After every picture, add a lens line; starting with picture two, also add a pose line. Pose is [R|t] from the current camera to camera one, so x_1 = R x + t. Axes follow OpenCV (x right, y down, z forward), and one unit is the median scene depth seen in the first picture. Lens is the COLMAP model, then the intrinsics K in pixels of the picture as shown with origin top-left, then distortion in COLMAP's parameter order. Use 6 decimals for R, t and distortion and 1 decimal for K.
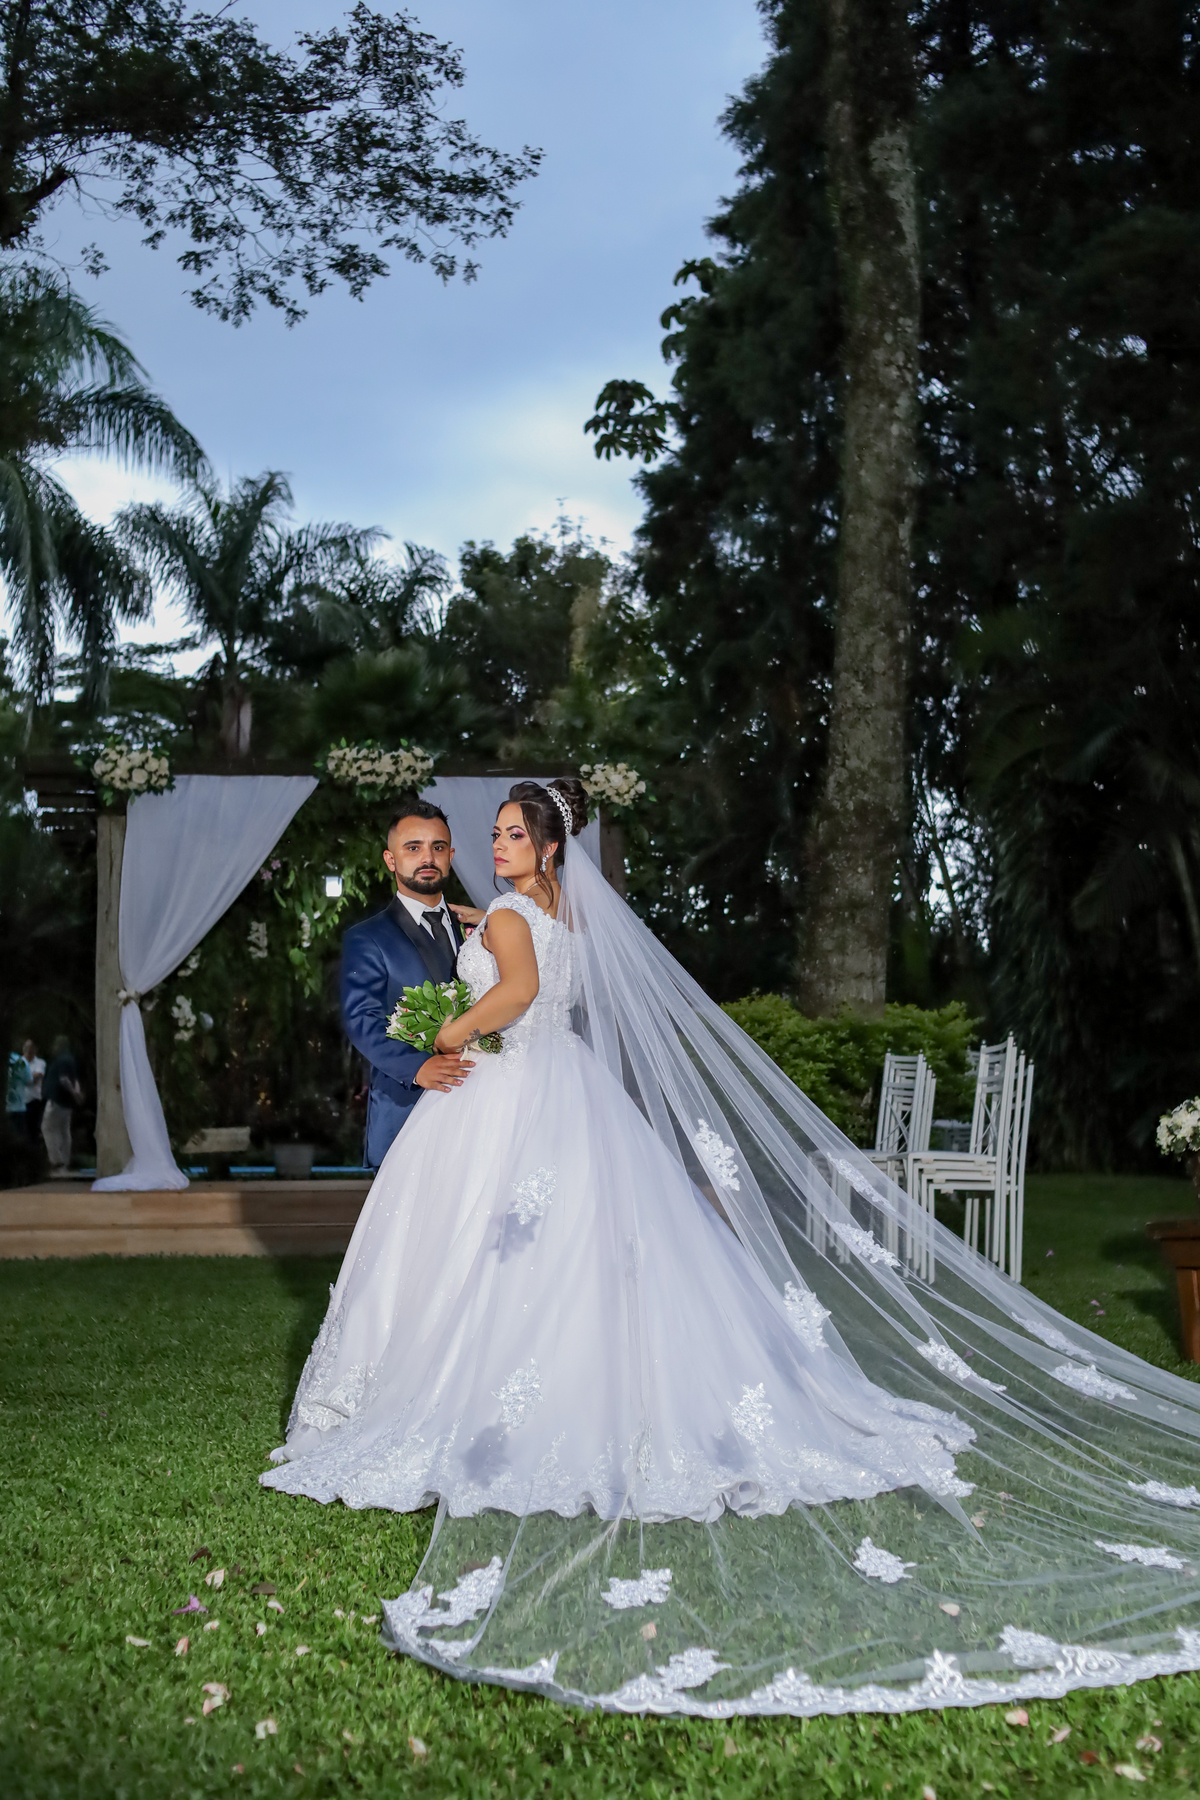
lens RADIAL K [[1972.7, 0, 786.9], [0, 1972.7, 900.6], [0, 0, 1]] dist [-0.145240, 0.102488]
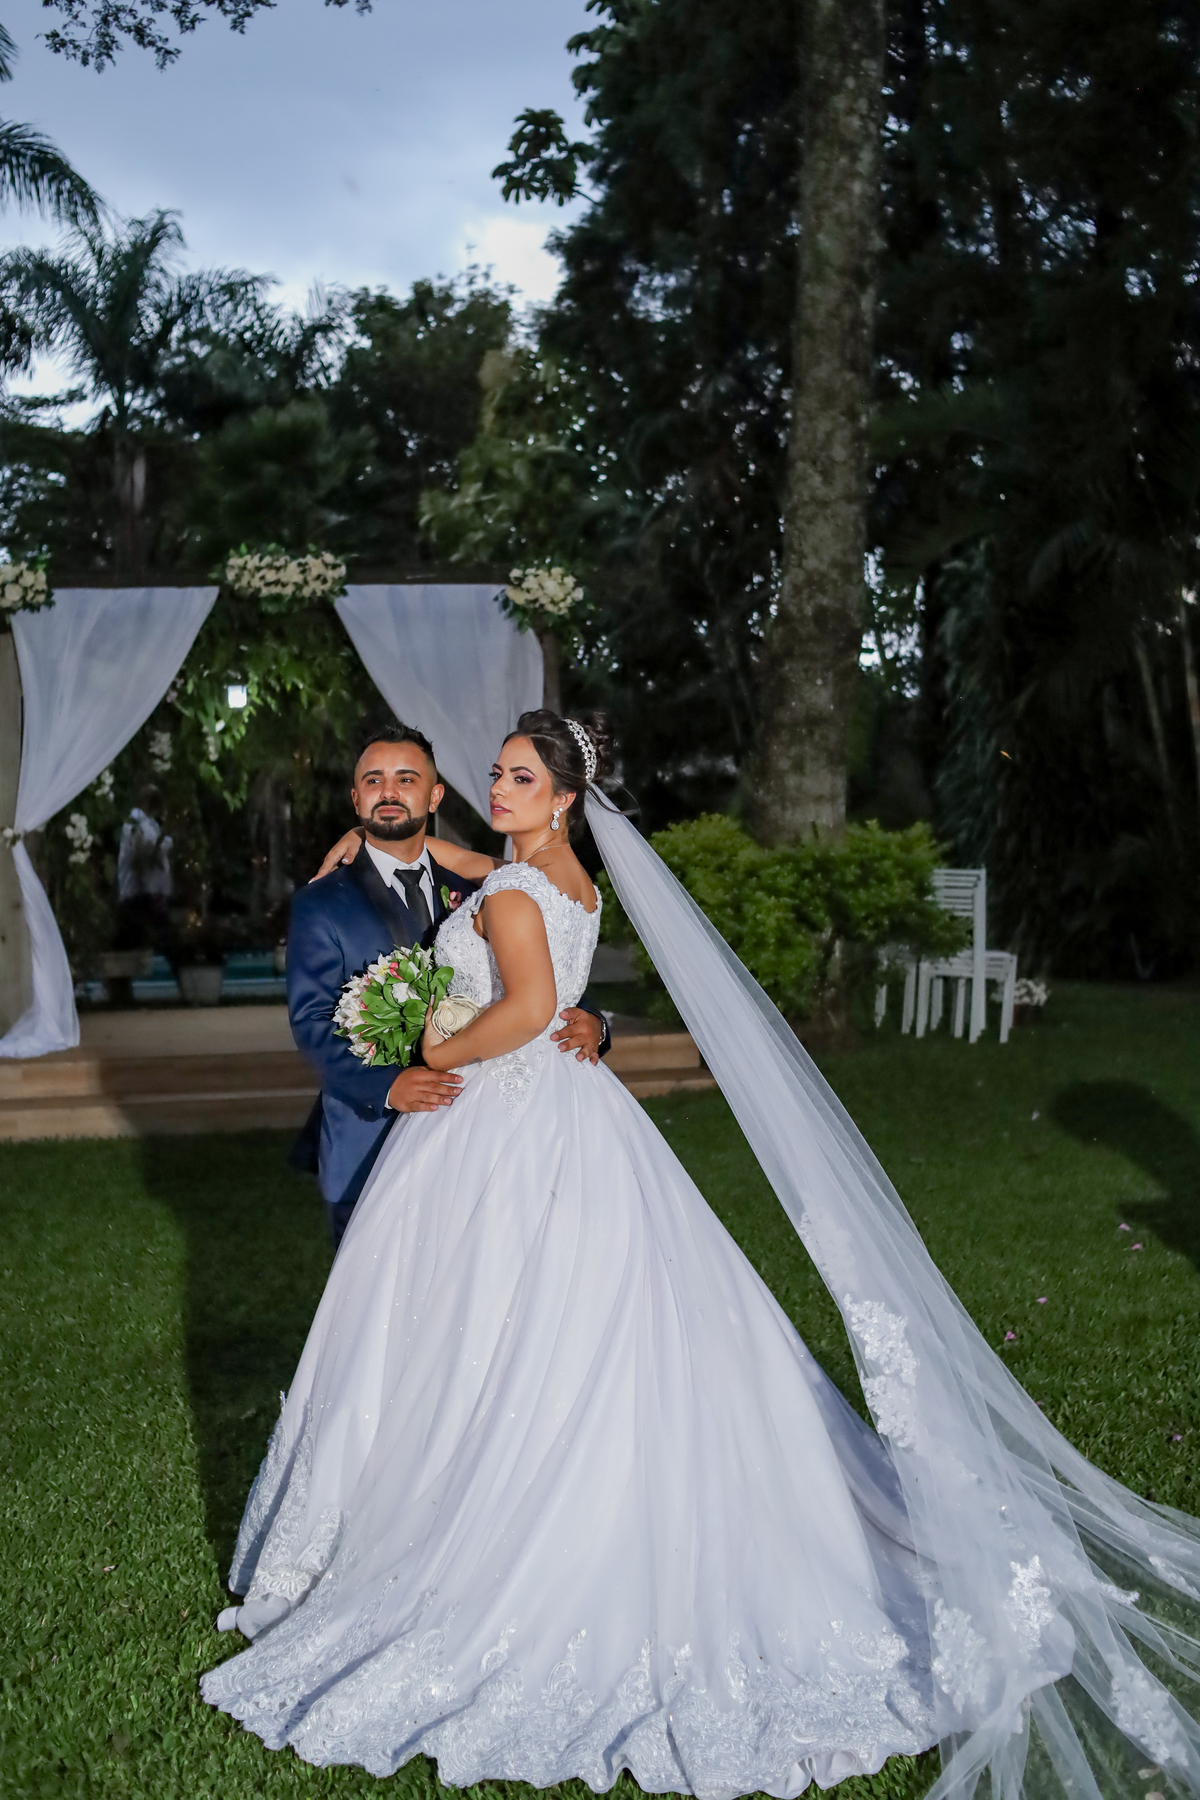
lens RADIAL K [[1972.7, 0, 786.9], [0, 1972.7, 900.6], [0, 0, 1]] dist [-0.145240, 0.102488]
pose [[0.998947, -0.009670, 0.044852, -0.018754], [0.003919, 0.991948, 0.126586, -0.029254], [-0.045715, -0.126277, 0.990941, 0.082565]]
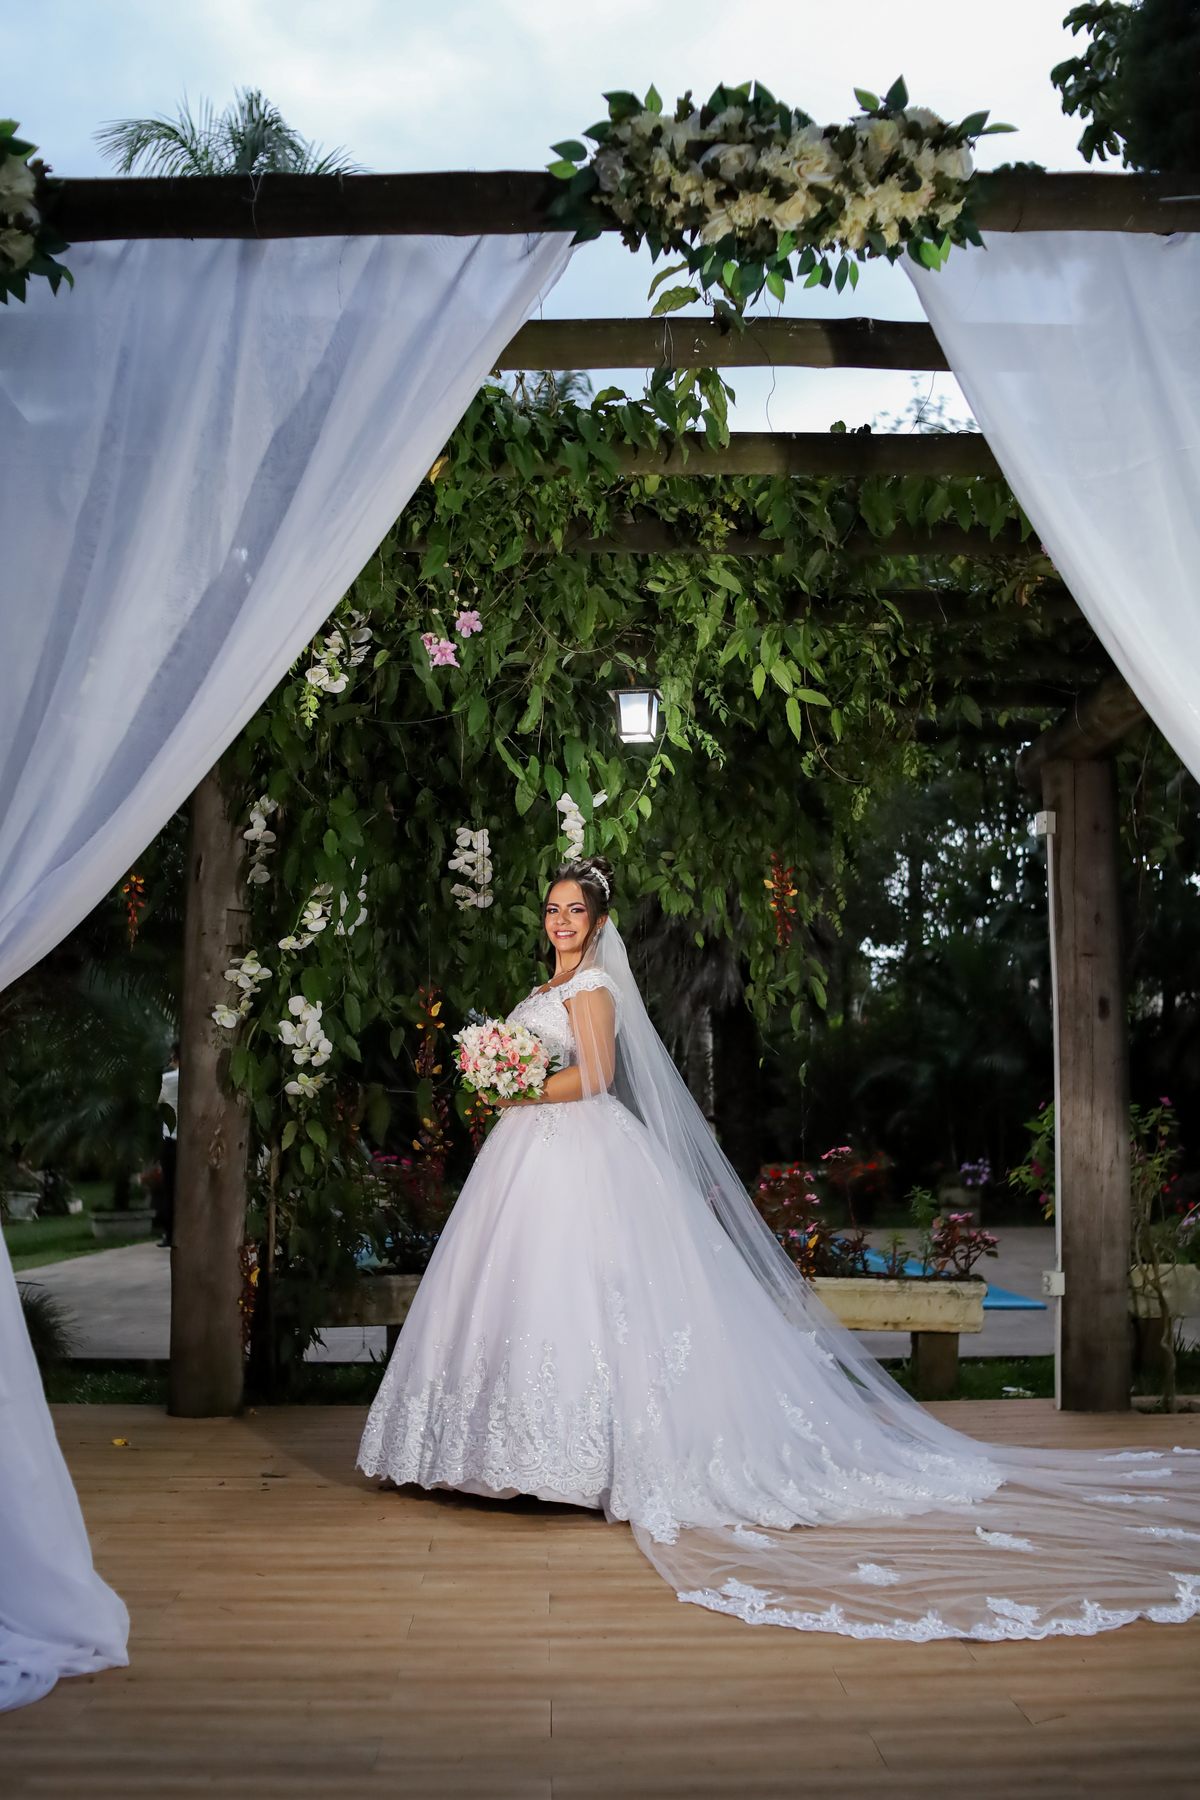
lens RADIAL K [[1914.8, 0, 720.4], [0, 1914.8, 900.9], [0, 0, 1]] dist [-0.127638, 0.054921]
pose [[0.981744, -0.015482, -0.189577, -0.157095], [0.015363, 0.999880, -0.002101, 0.034676], [0.189587, -0.000849, 0.981864, 0.689777]]
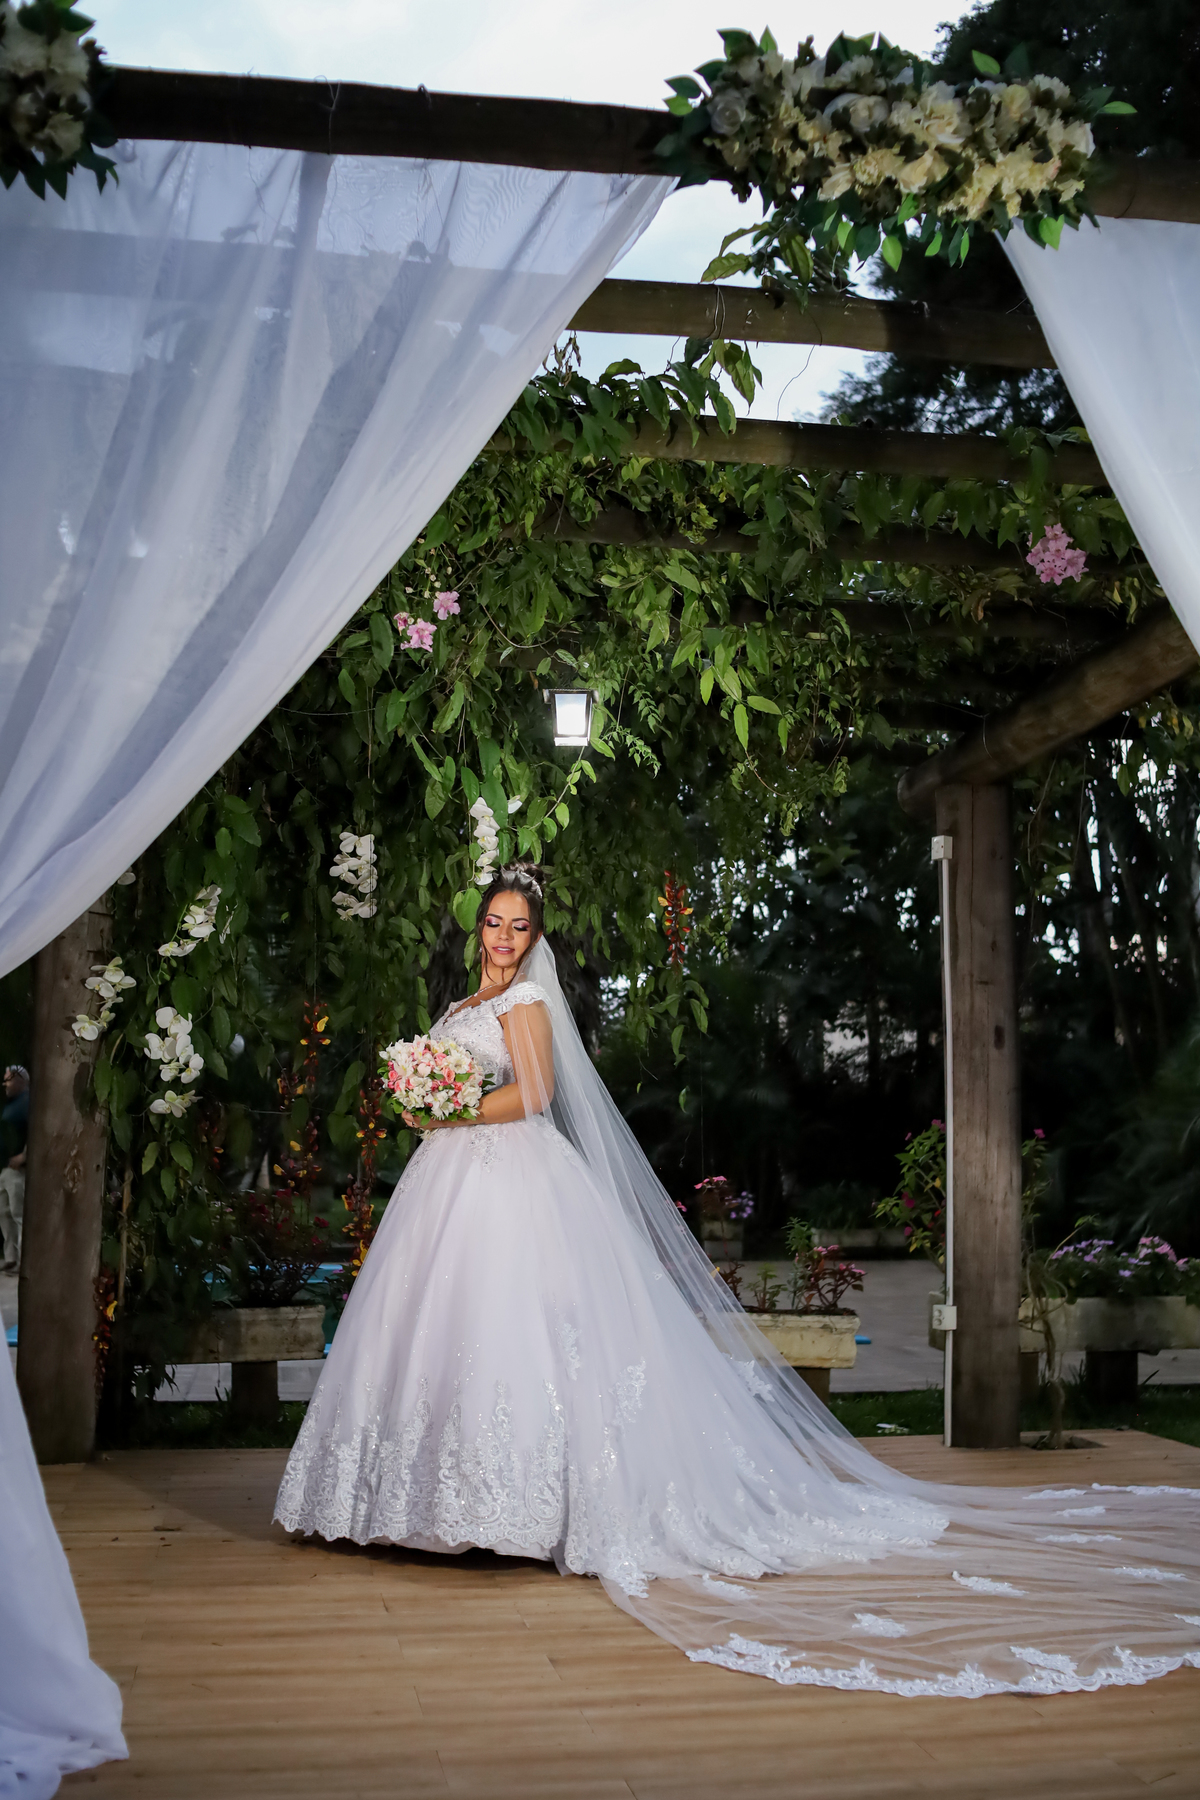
lens RADIAL K [[1914.8, 0, 720.4], [0, 1914.8, 900.9], [0, 0, 1]] dist [-0.127638, 0.054921]
pose [[0.999063, 0.009590, -0.042204, -0.207175], [-0.010390, 0.999770, -0.018774, 0.038268], [0.042014, 0.019195, 0.998933, 0.703635]]
